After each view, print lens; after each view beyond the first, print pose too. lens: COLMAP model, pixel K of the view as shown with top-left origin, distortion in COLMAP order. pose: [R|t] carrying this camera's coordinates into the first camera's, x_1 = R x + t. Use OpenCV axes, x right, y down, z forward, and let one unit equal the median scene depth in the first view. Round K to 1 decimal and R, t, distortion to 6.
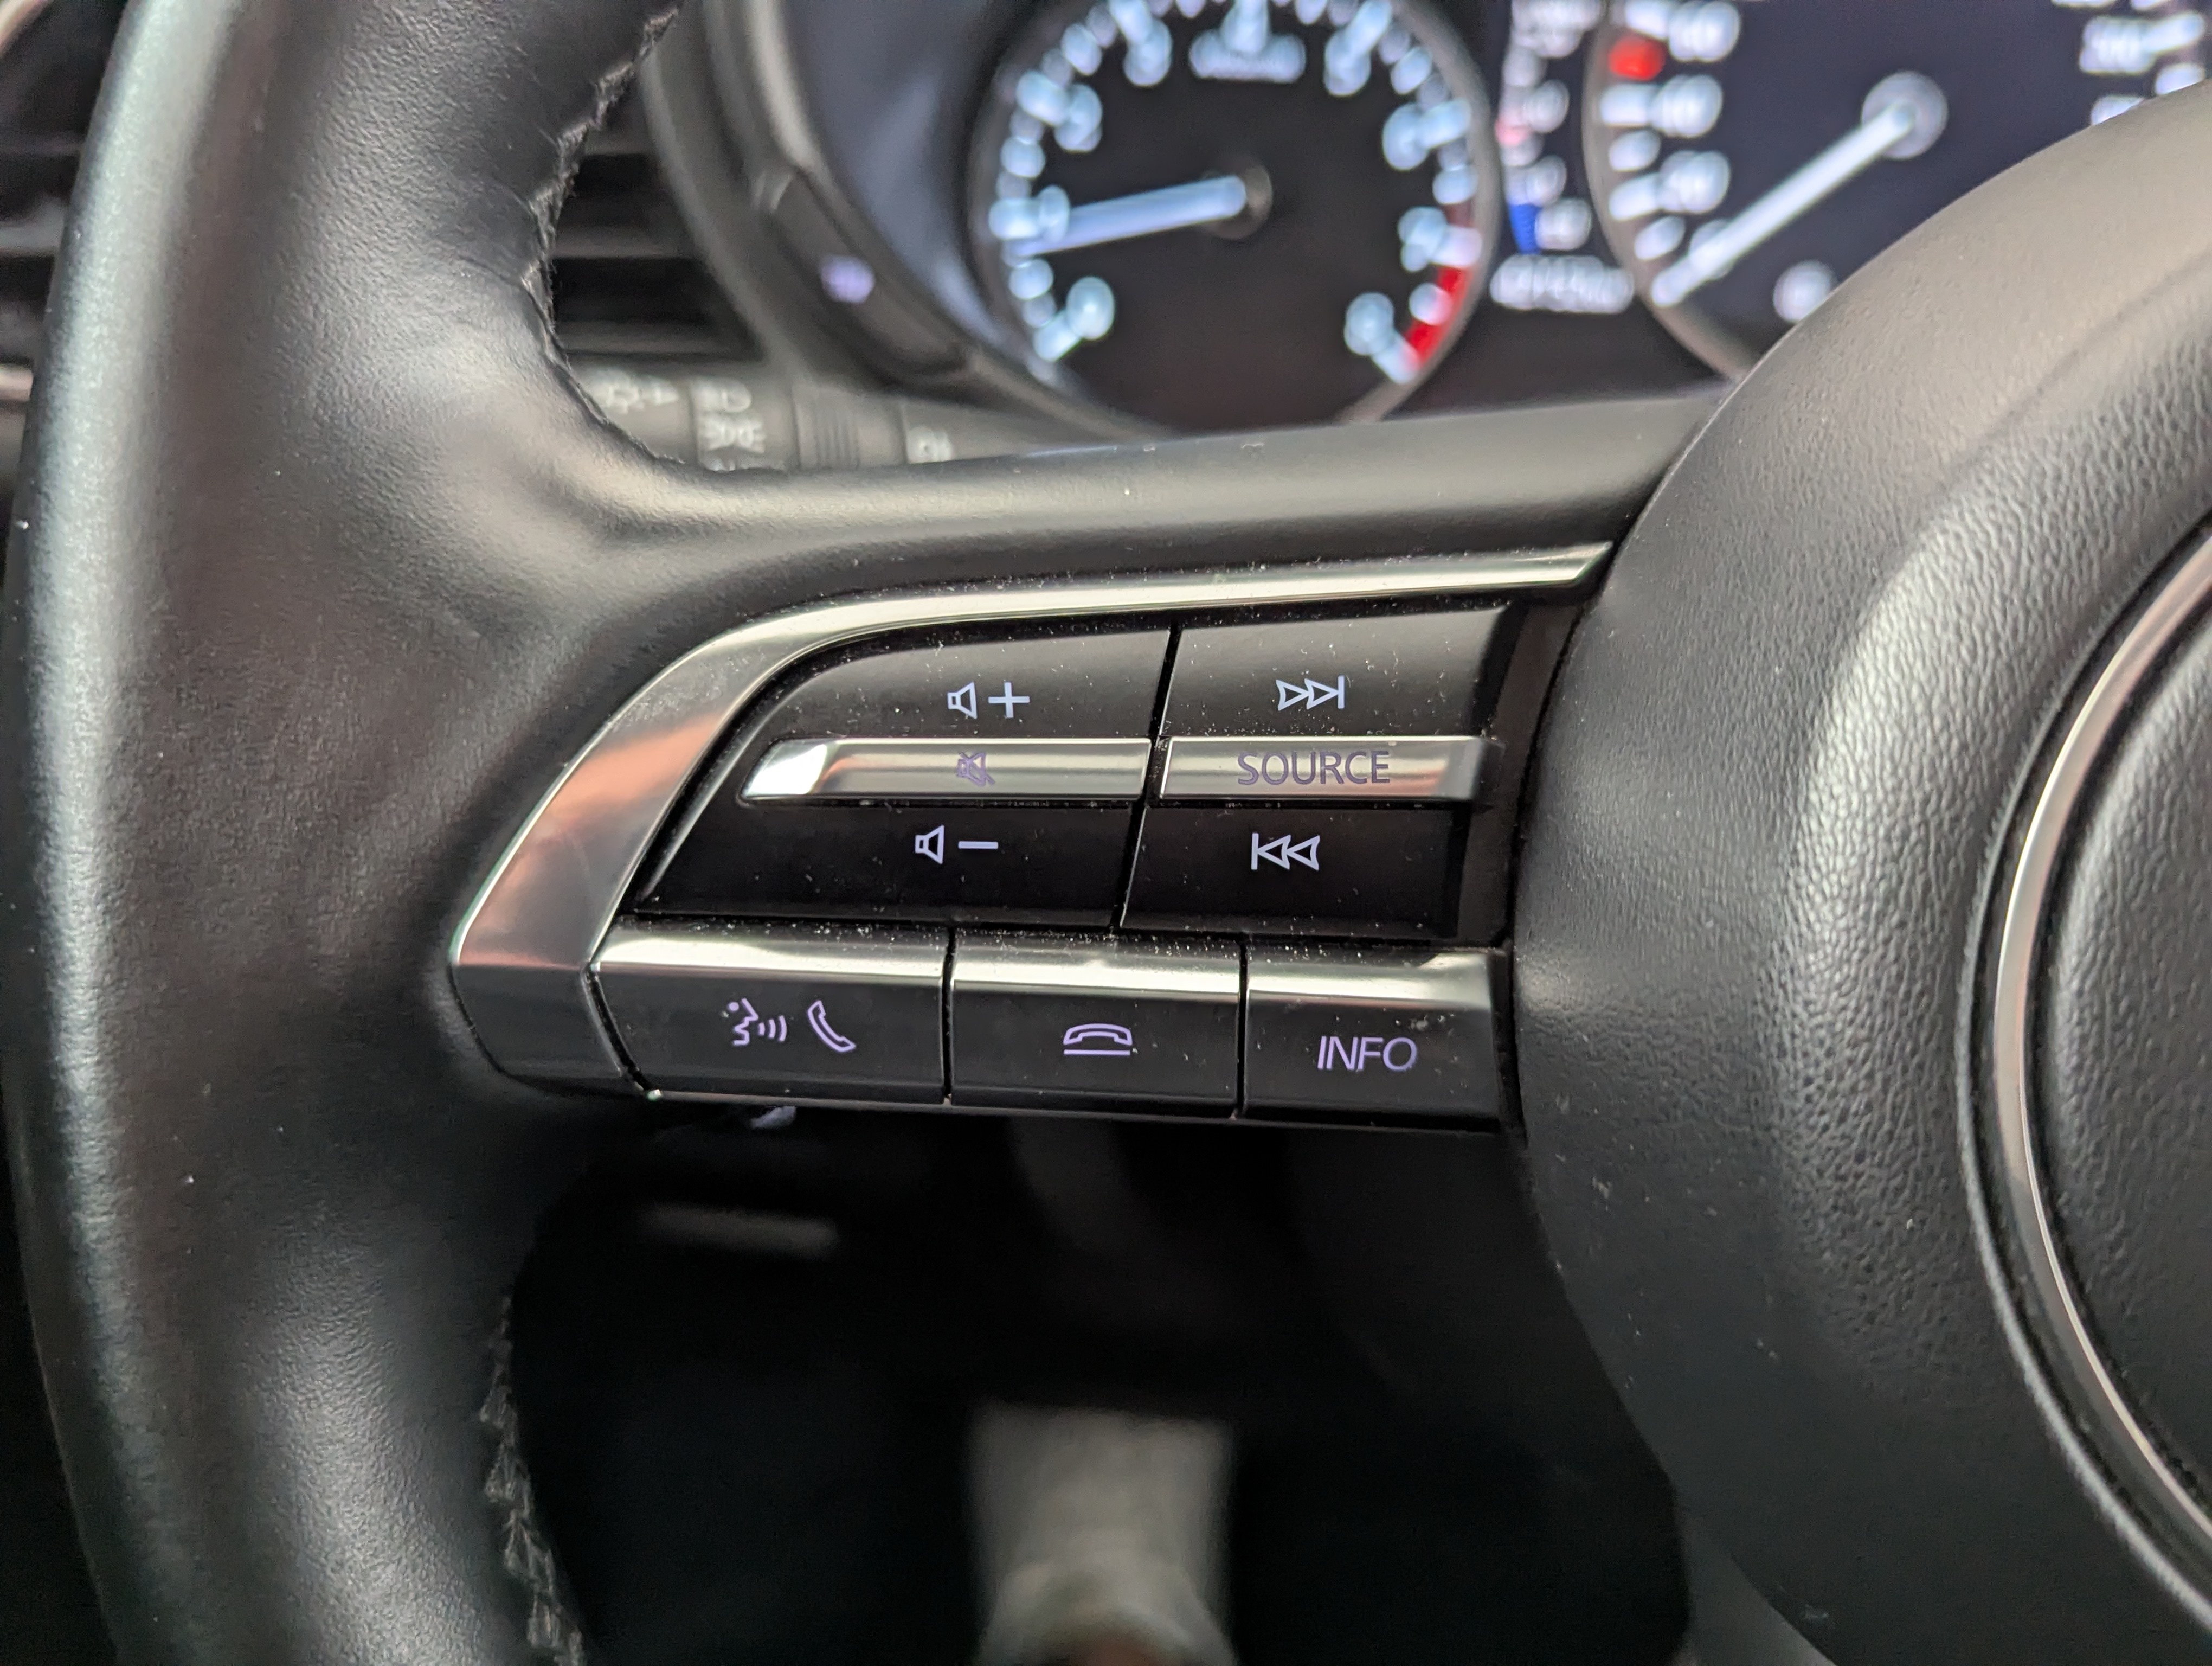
lens RADIAL K [[1966.7, 0, 1101.1], [0, 1966.7, 755.5], [0, 0, 1]] dist [0.090708, -0.196127]
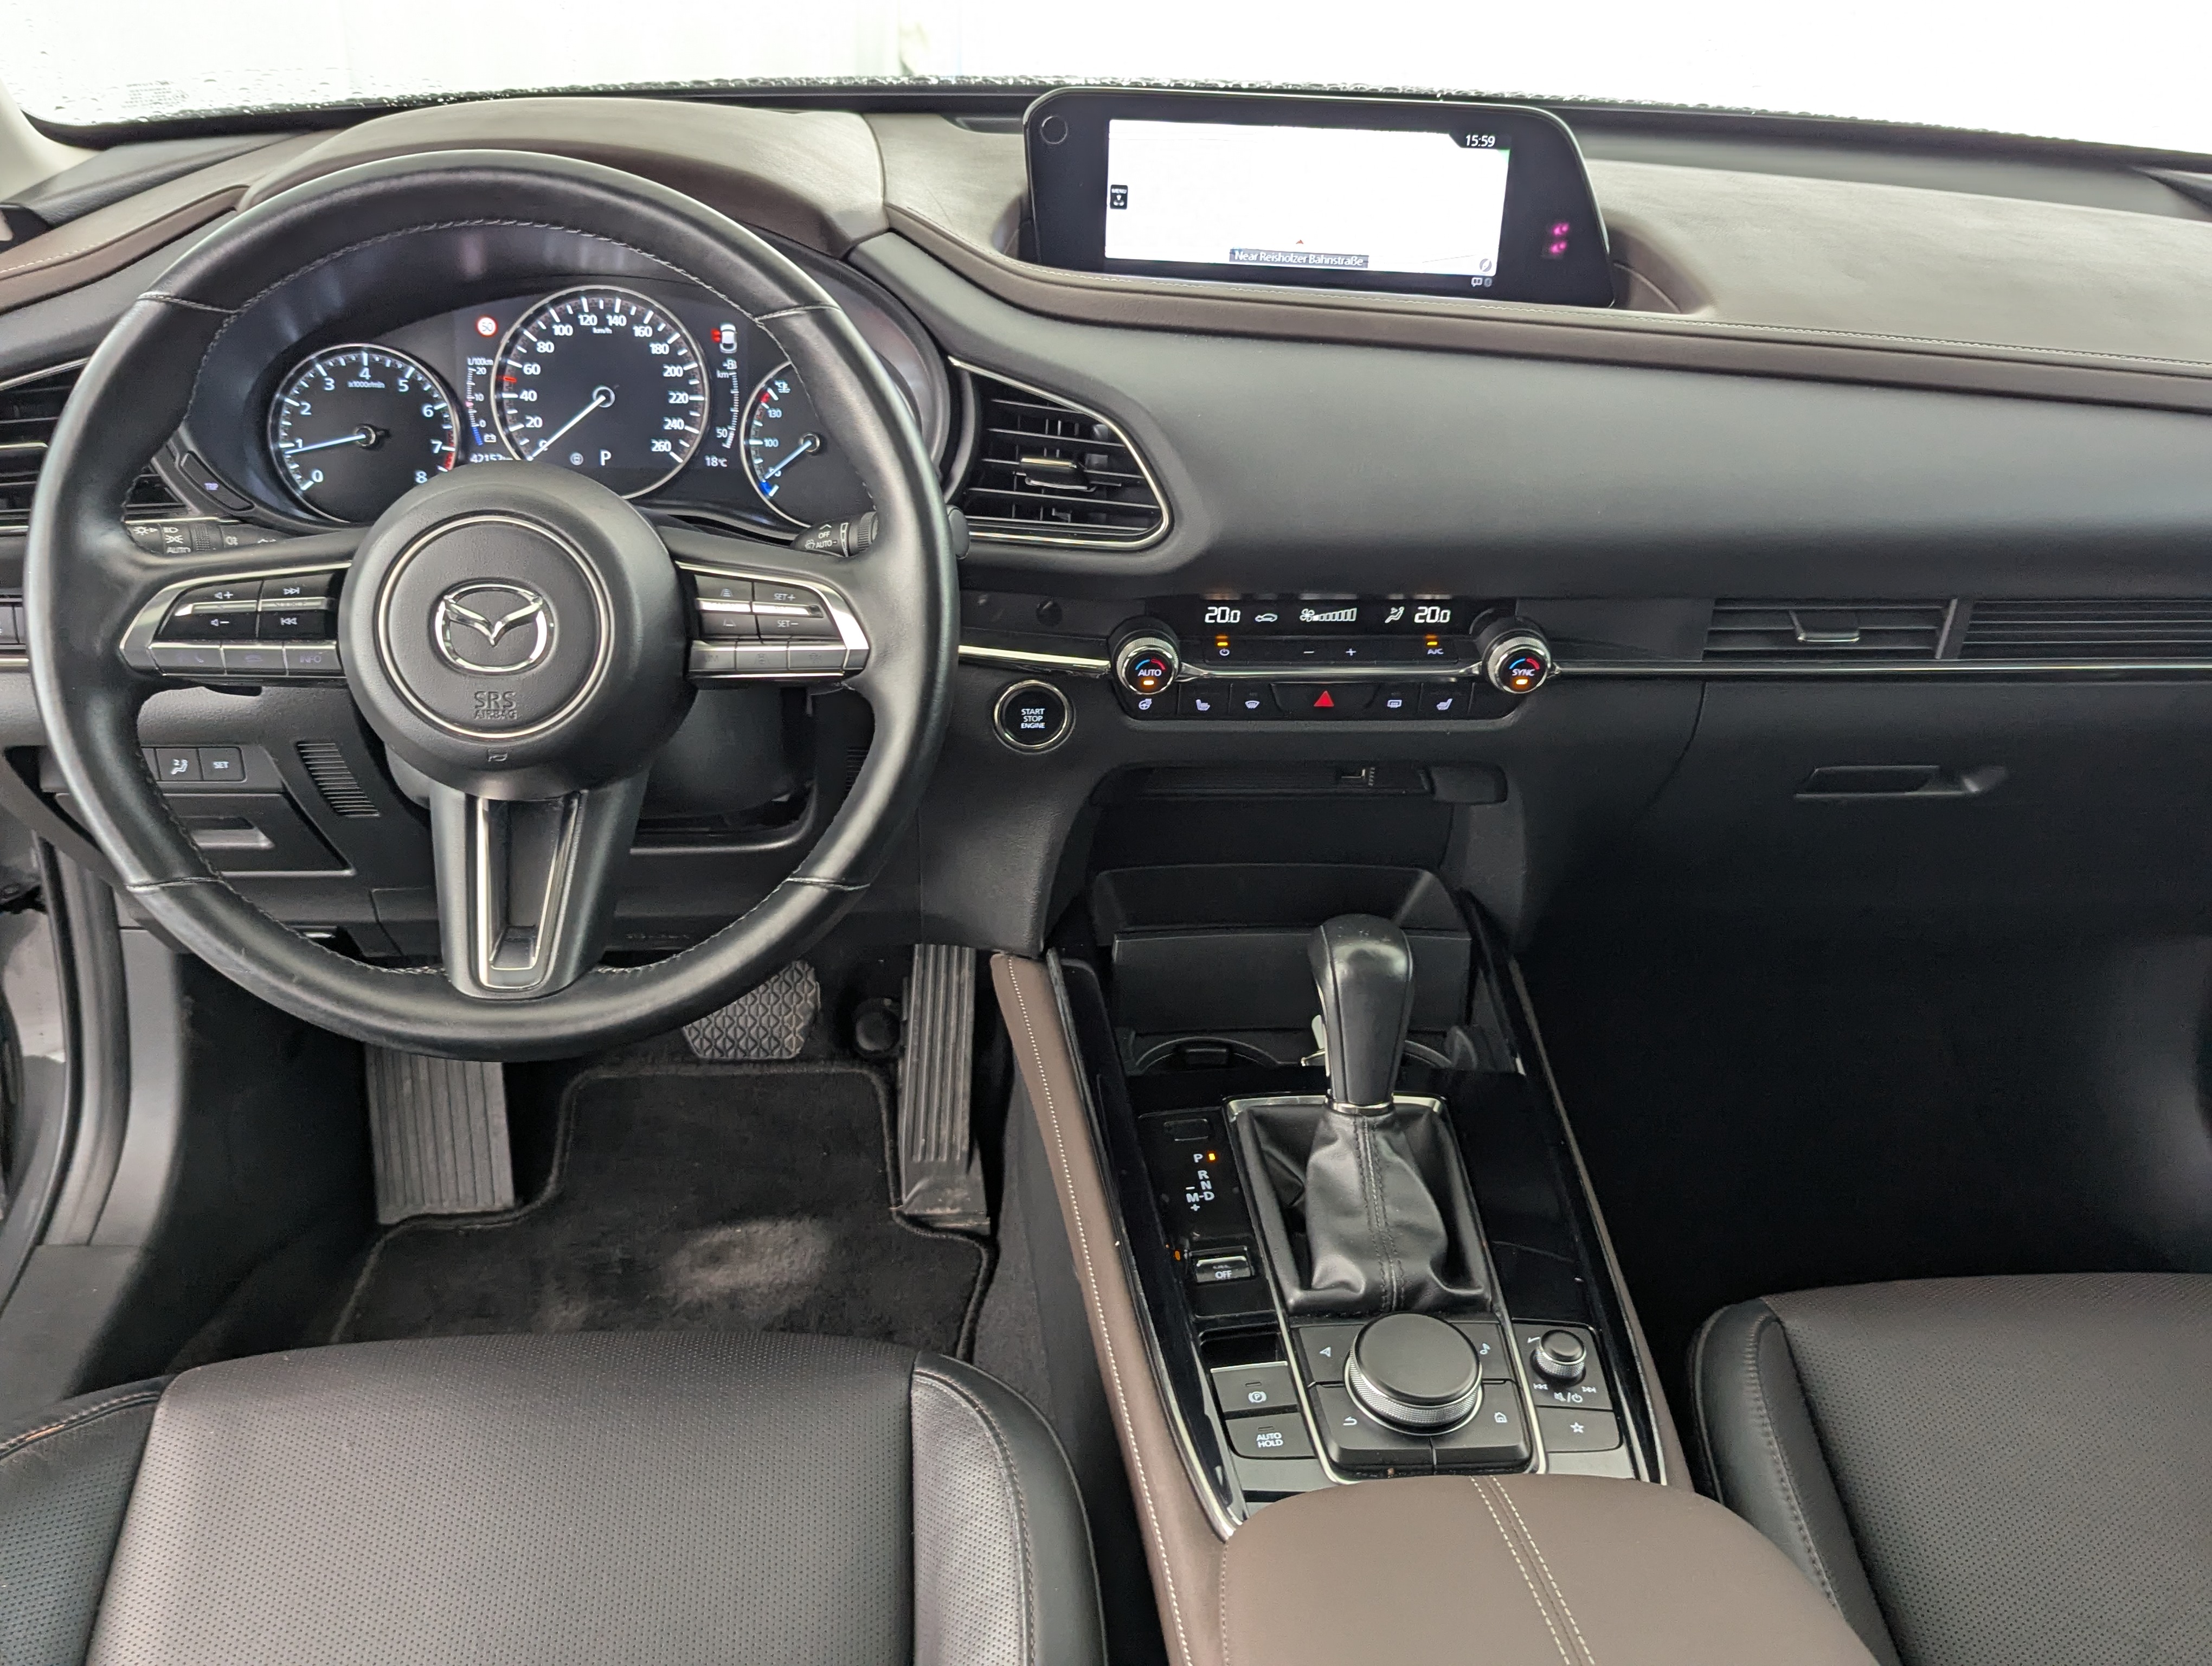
lens RADIAL K [[1966.7, 0, 1101.1], [0, 1966.7, 755.5], [0, 0, 1]] dist [0.090708, -0.196127]
pose [[0.974629, -0.079813, 0.209111, 1.049914], [0.076867, 0.996794, 0.022191, 0.446218], [-0.210212, -0.005554, 0.977640, -4.550265]]
